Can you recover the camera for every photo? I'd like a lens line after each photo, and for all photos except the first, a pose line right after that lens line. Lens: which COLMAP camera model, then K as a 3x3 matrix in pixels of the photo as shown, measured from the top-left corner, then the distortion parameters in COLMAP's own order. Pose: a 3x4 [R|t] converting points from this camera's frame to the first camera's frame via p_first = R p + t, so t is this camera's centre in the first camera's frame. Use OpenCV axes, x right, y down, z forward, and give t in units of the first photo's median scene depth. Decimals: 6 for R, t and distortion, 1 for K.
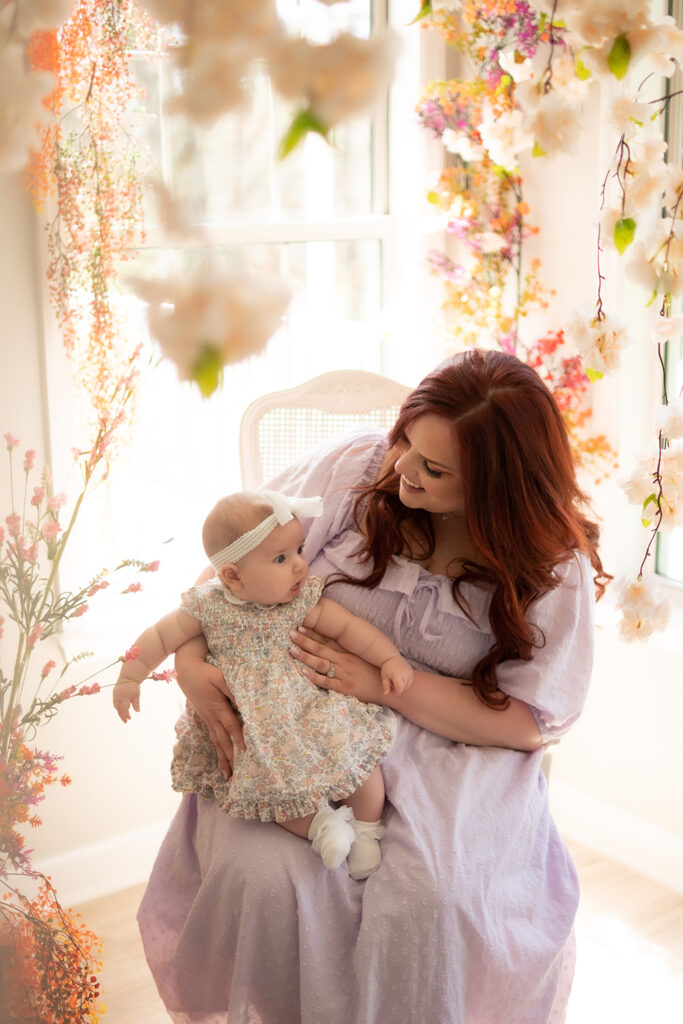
lens RADIAL K [[1322.5, 0, 339.2], [0, 1322.5, 482.5], [0, 0, 1]] dist [-0.107519, 0.079715]
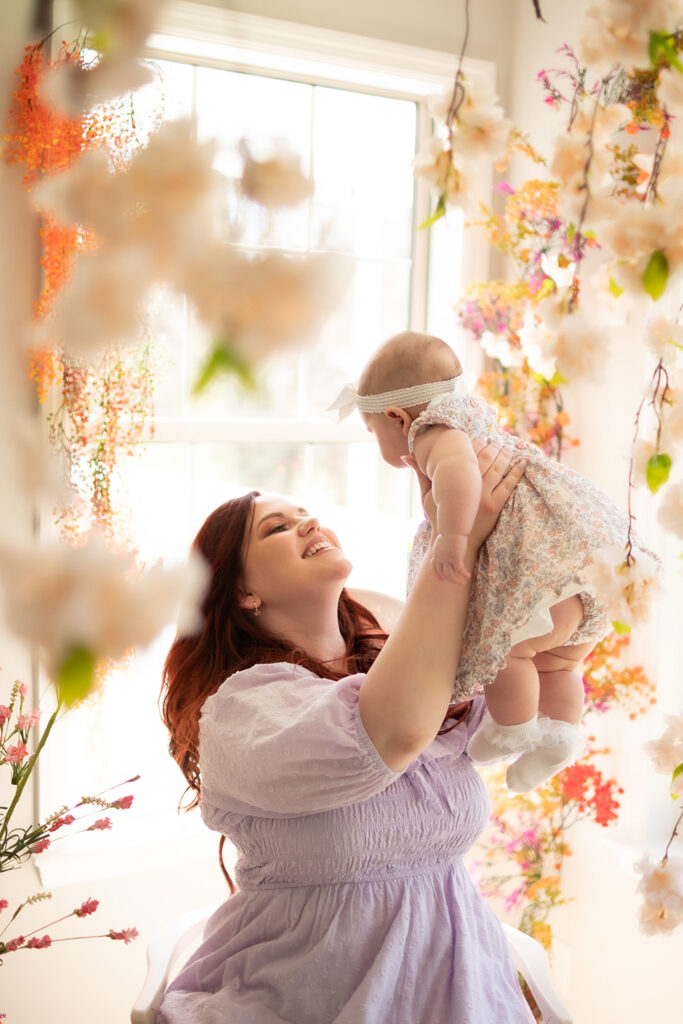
lens RADIAL K [[1322.7, 0, 357.8], [0, 1322.7, 511.3], [0, 0, 1]] dist [-0.122073, 0.017563]
pose [[0.998354, 0.049709, -0.028604, 0.026836], [-0.052640, 0.992196, -0.113029, -0.032993], [0.022762, 0.114349, 0.993180, 0.078656]]
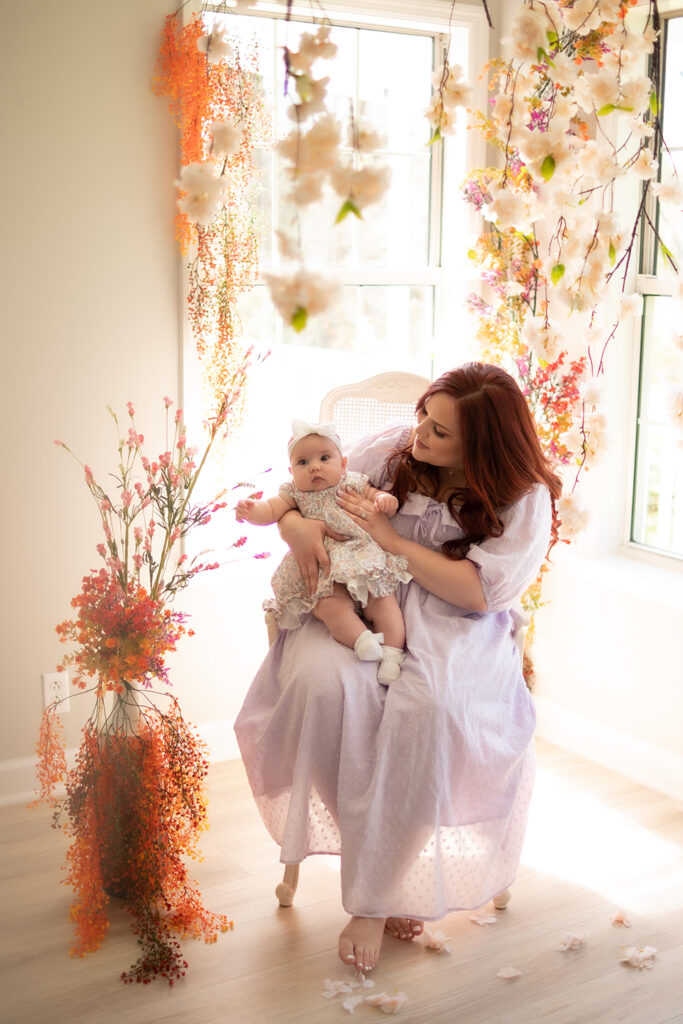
lens RADIAL K [[1322.5, 0, 339.2], [0, 1322.5, 482.5], [0, 0, 1]] dist [-0.107519, 0.079715]
pose [[0.997069, 0.037484, -0.066692, 0.040605], [-0.040553, 0.998151, -0.045286, 0.093850], [0.064871, 0.047857, 0.996745, -0.384561]]
